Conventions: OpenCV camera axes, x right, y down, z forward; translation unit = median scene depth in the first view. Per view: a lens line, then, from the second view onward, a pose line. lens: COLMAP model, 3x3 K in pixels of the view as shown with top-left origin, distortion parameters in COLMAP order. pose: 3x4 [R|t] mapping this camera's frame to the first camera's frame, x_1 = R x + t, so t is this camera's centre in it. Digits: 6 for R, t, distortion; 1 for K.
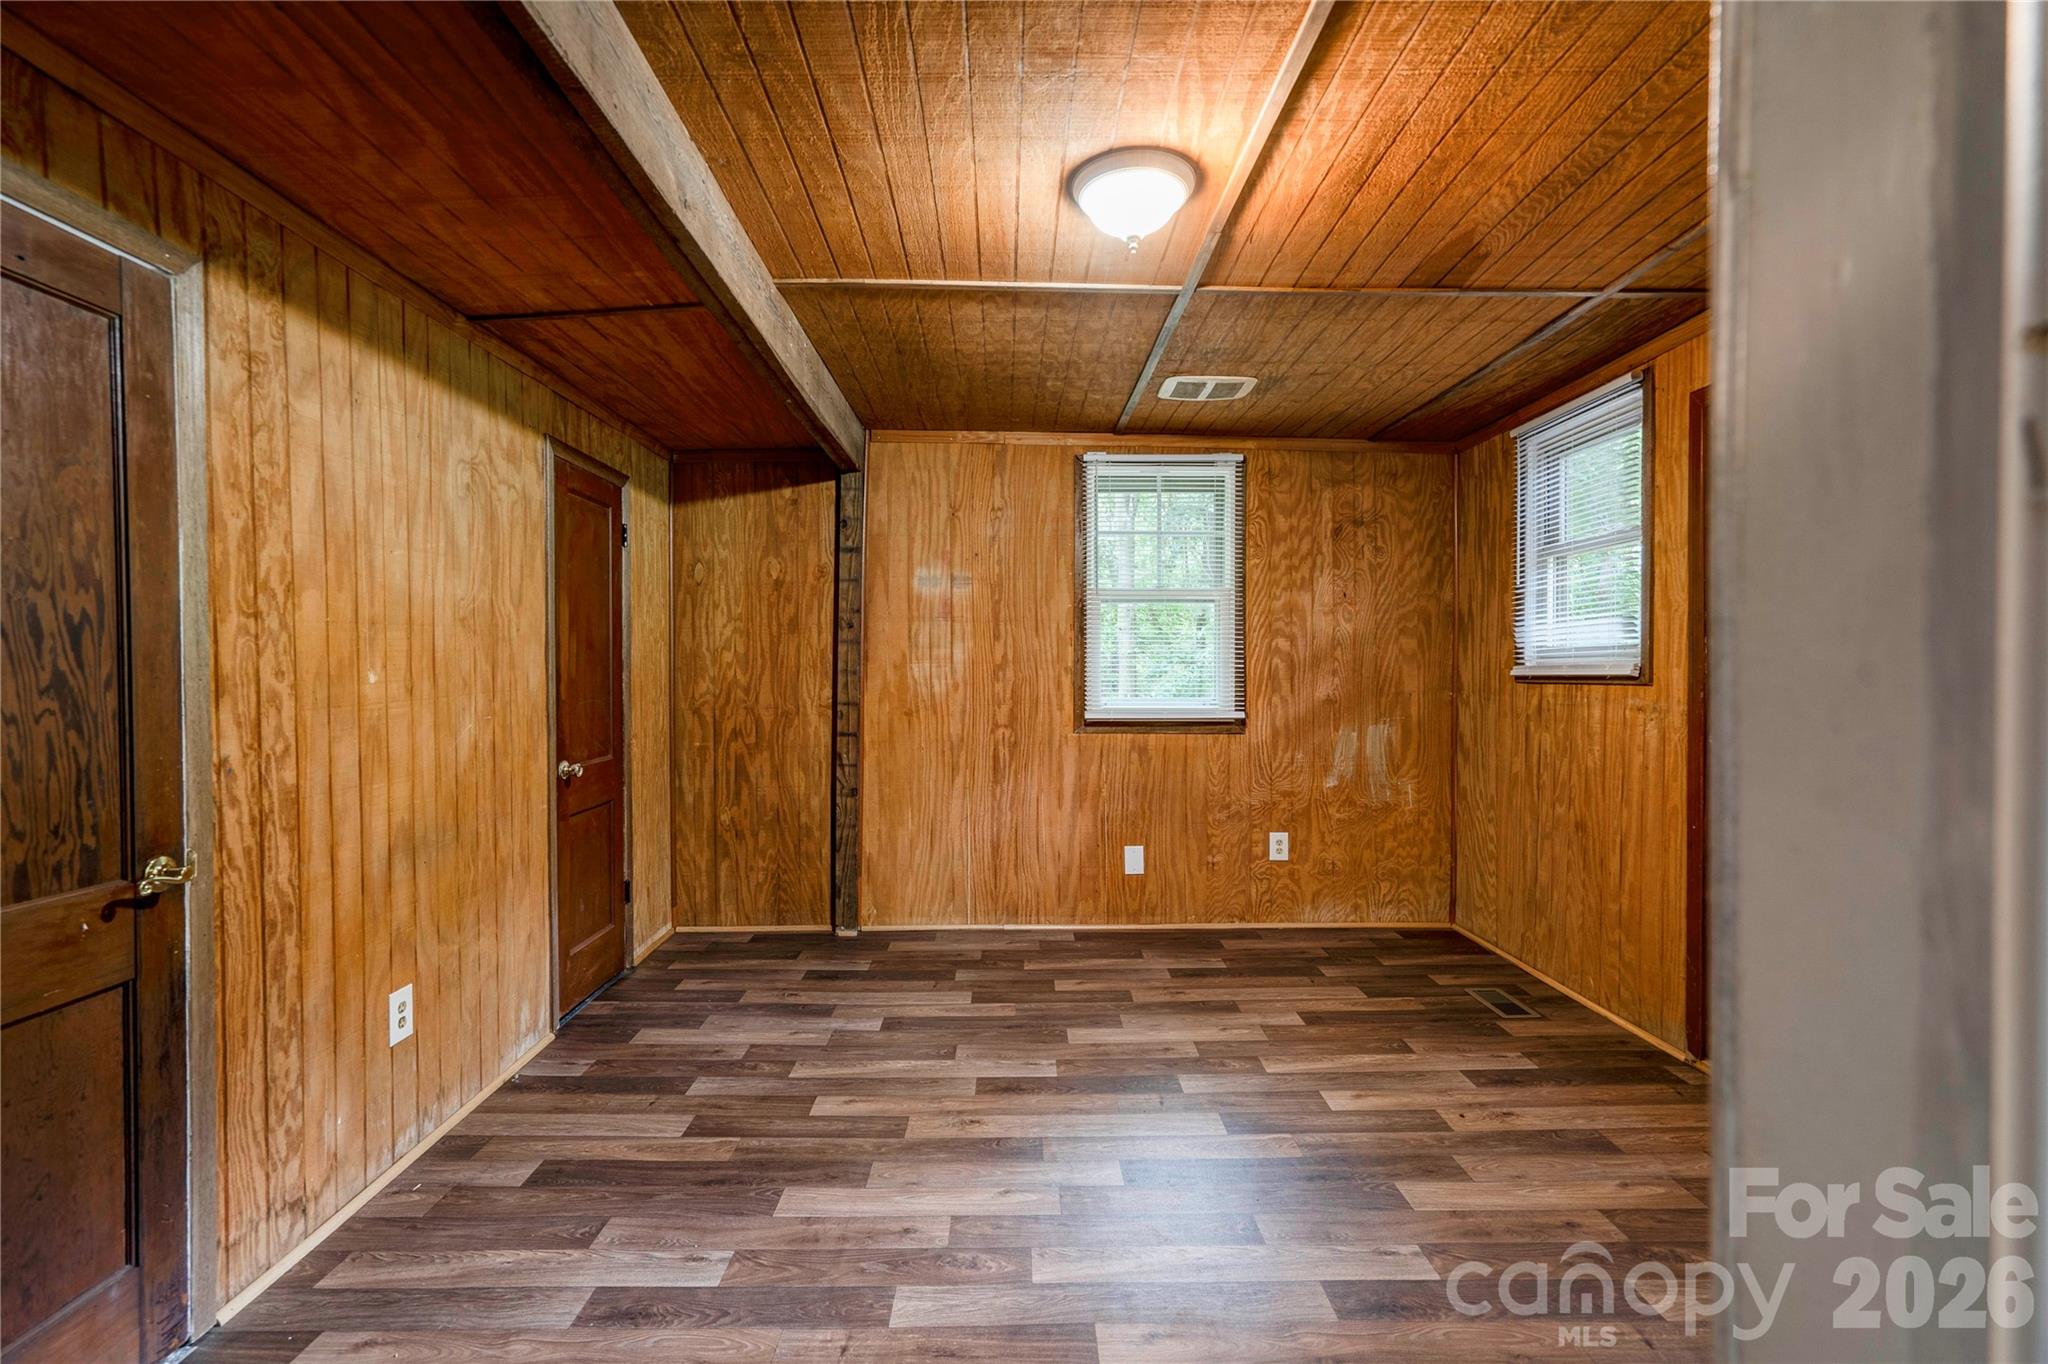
lens RADIAL K [[946.5, 0, 1010.0], [0, 946.5, 675.5], [0, 0, 1]] dist [-0.006196, 0.010591]
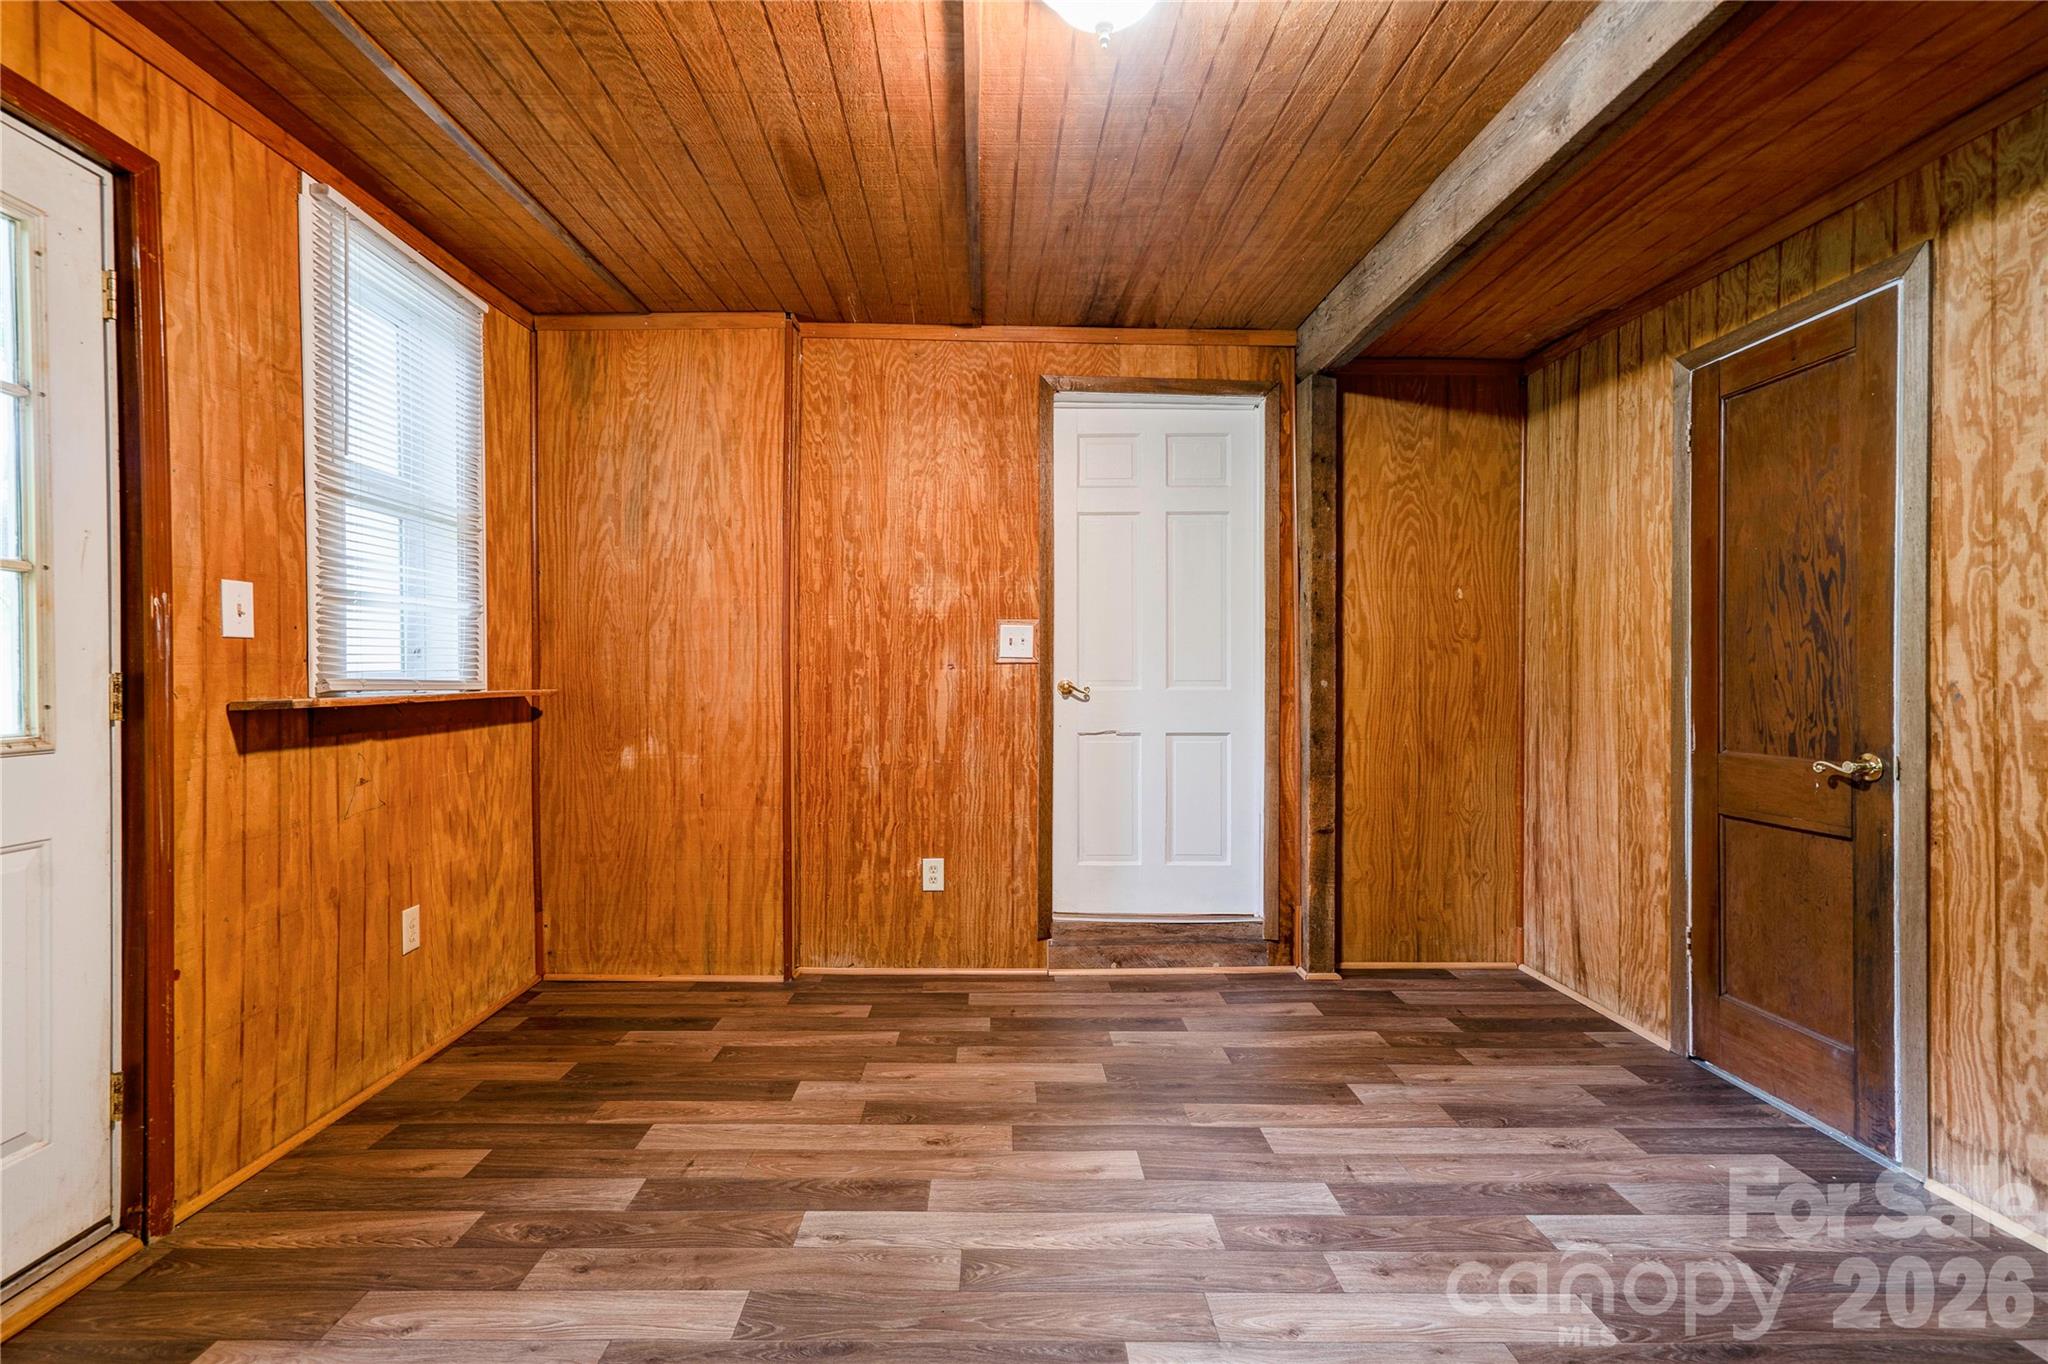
lens RADIAL K [[932.1, 0, 1006.4], [0, 932.1, 677.0], [0, 0, 1]] dist [-0.001651, 0.010170]
pose [[-0.999779, 0.006189, -0.020097, 0.146874], [0.006084, 0.999967, 0.005325, 0.037680], [0.020130, 0.005202, -0.999784, 1.131698]]
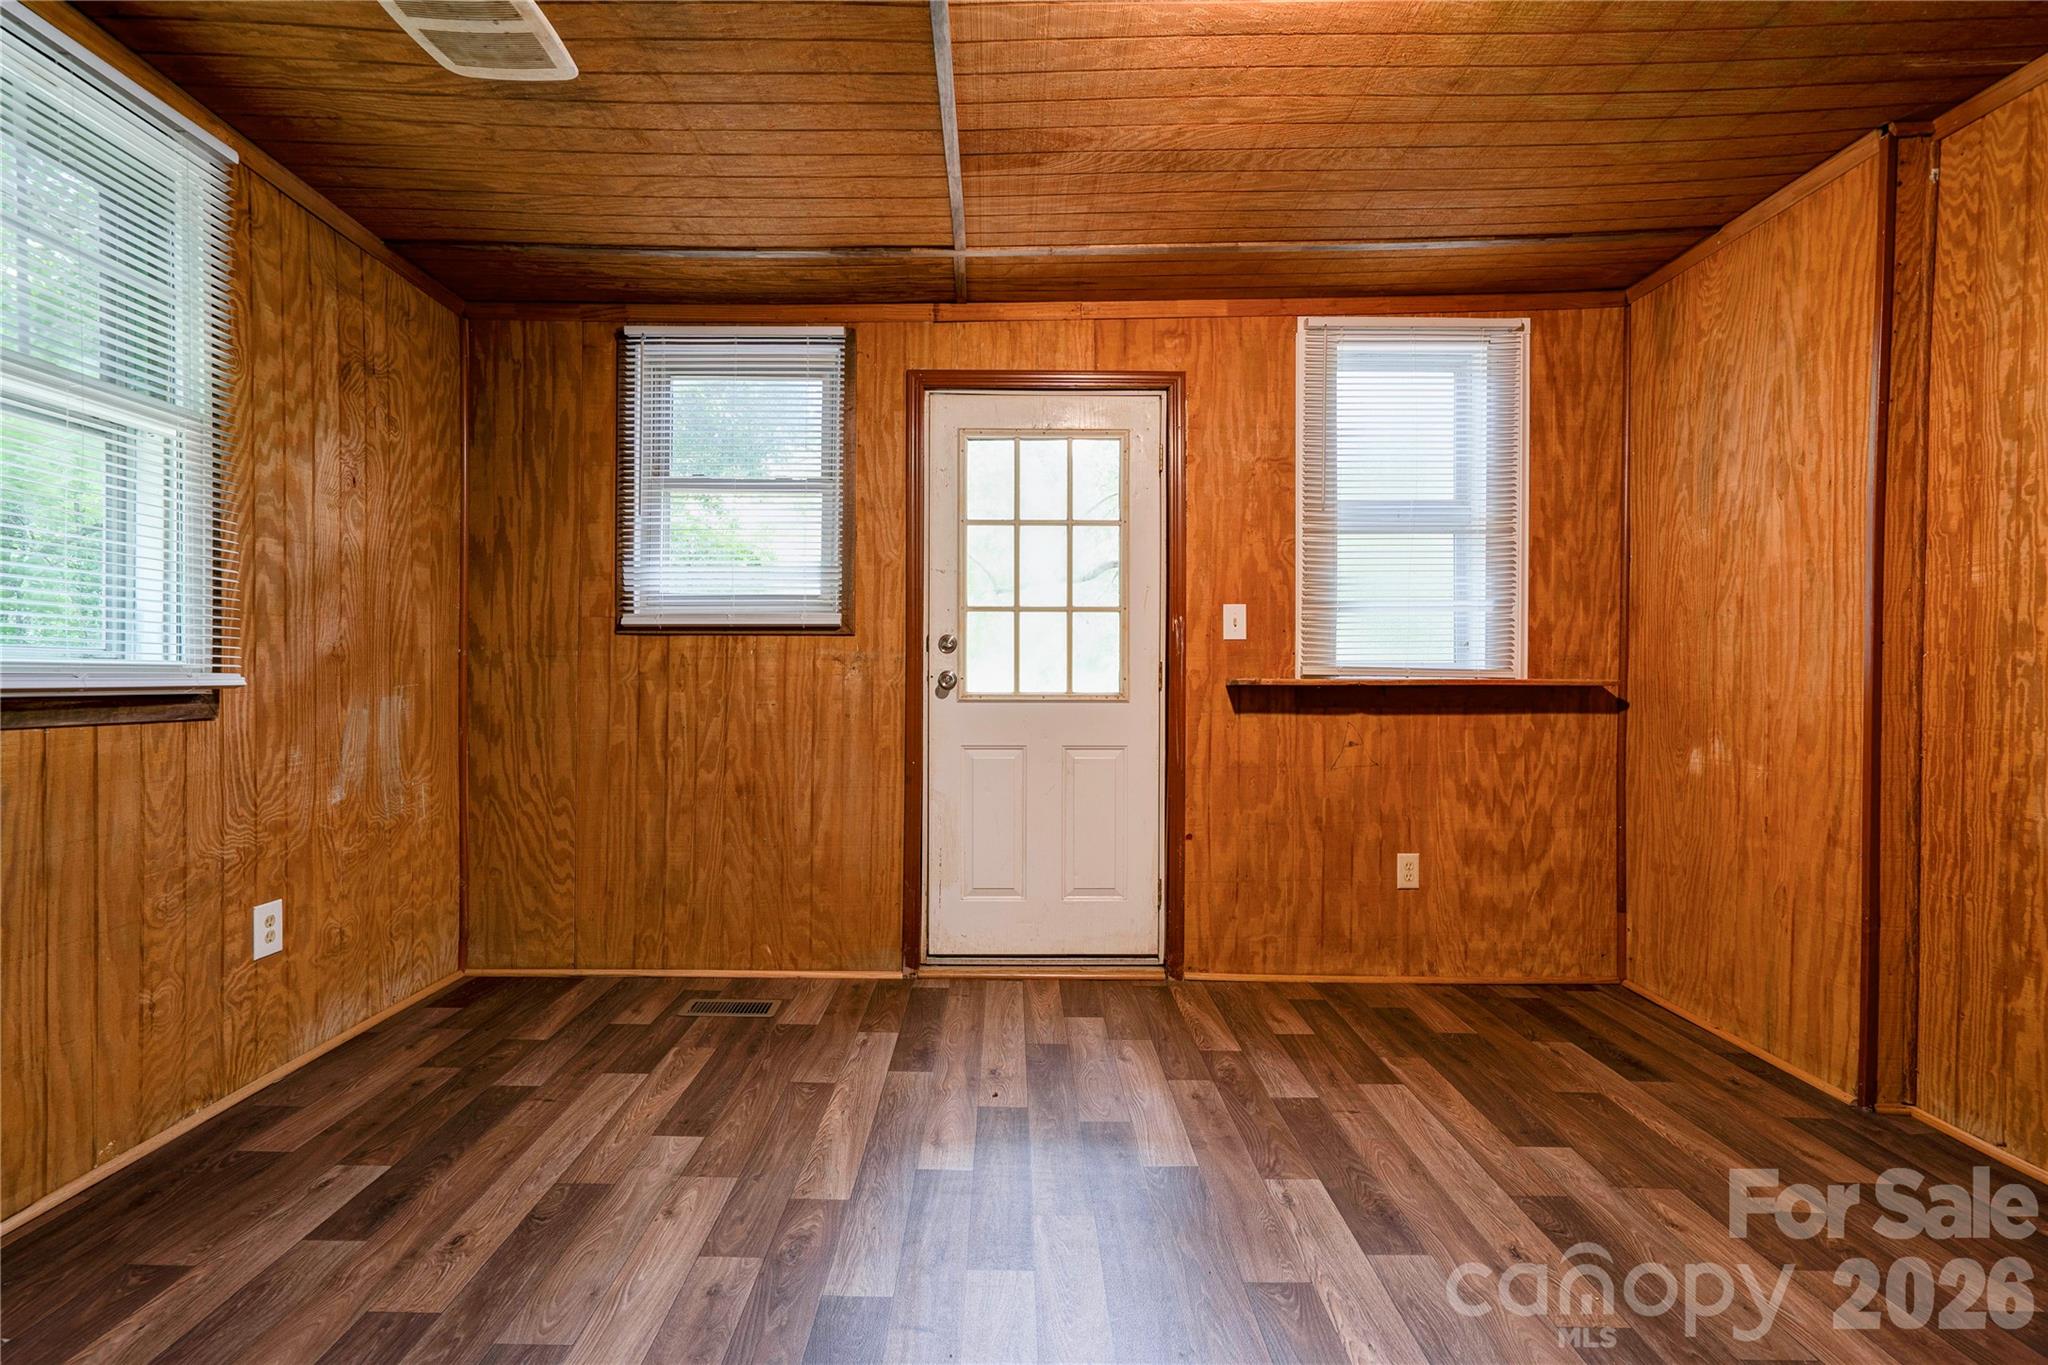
lens RADIAL K [[932.1, 0, 1006.4], [0, 932.1, 677.5], [0, 0, 1]] dist [-0.001651, 0.010170]
pose [[-0.010955, -0.000701, 0.999940, -0.318209], [-0.001195, 0.999999, 0.000688, 0.050517], [-0.999939, -0.001188, -0.010956, 0.769503]]
